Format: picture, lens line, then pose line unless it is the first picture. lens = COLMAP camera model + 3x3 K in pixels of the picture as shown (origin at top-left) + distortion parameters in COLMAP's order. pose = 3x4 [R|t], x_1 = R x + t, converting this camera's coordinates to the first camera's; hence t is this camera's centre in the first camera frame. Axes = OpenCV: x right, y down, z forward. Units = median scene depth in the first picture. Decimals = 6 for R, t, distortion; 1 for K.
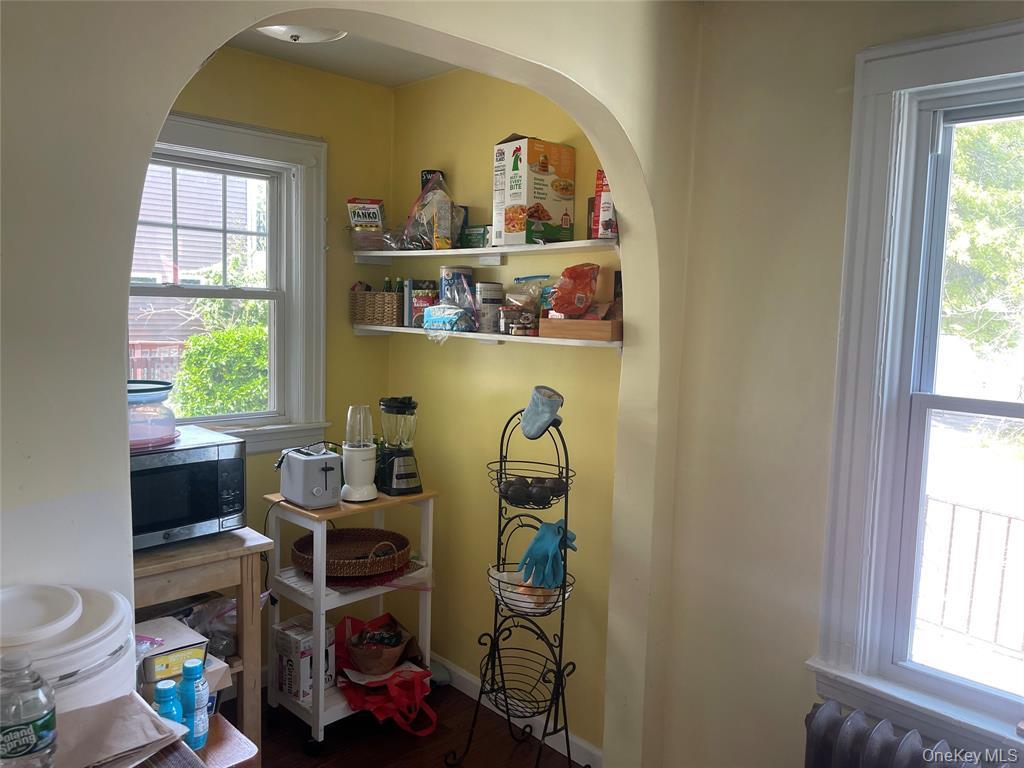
lens RADIAL K [[770.6, 0, 512.0], [0, 770.6, 384.0], [0, 0, 1]] dist [0.088287, -0.112452]
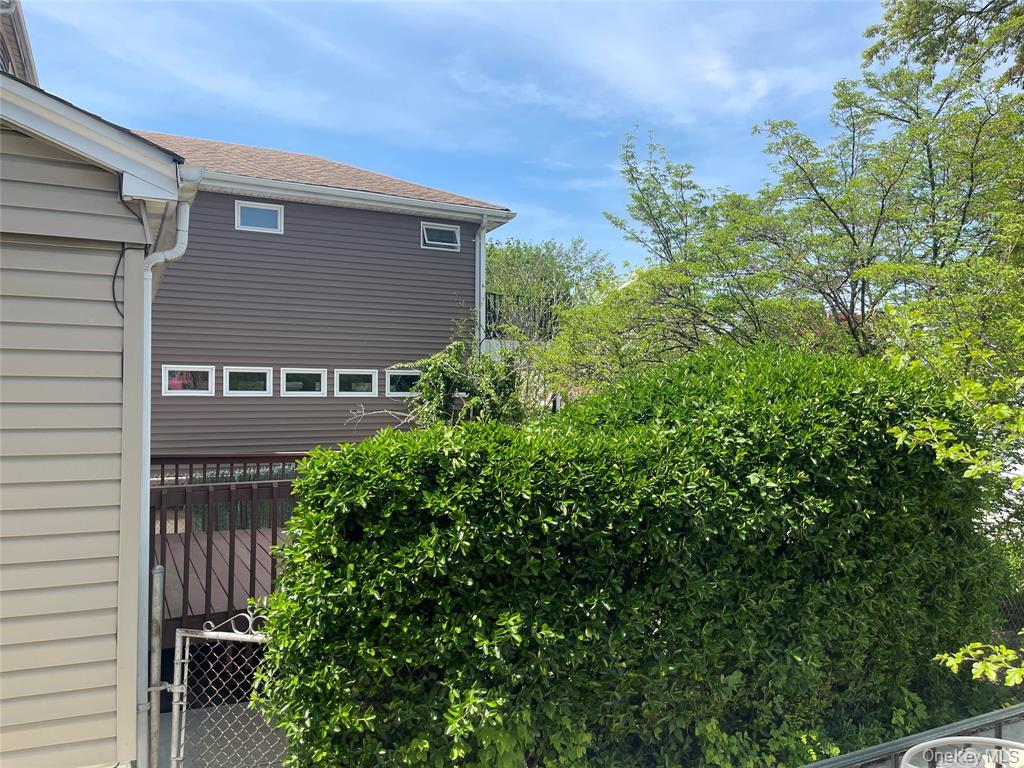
lens RADIAL K [[770.6, 0, 512.0], [0, 770.6, 384.0], [0, 0, 1]] dist [0.088287, -0.112452]
pose [[0.954164, -0.027325, -0.298034, -0.129777], [-0.012216, 0.991437, -0.130012, -0.039295], [0.299034, 0.127693, 0.945660, 0.547058]]
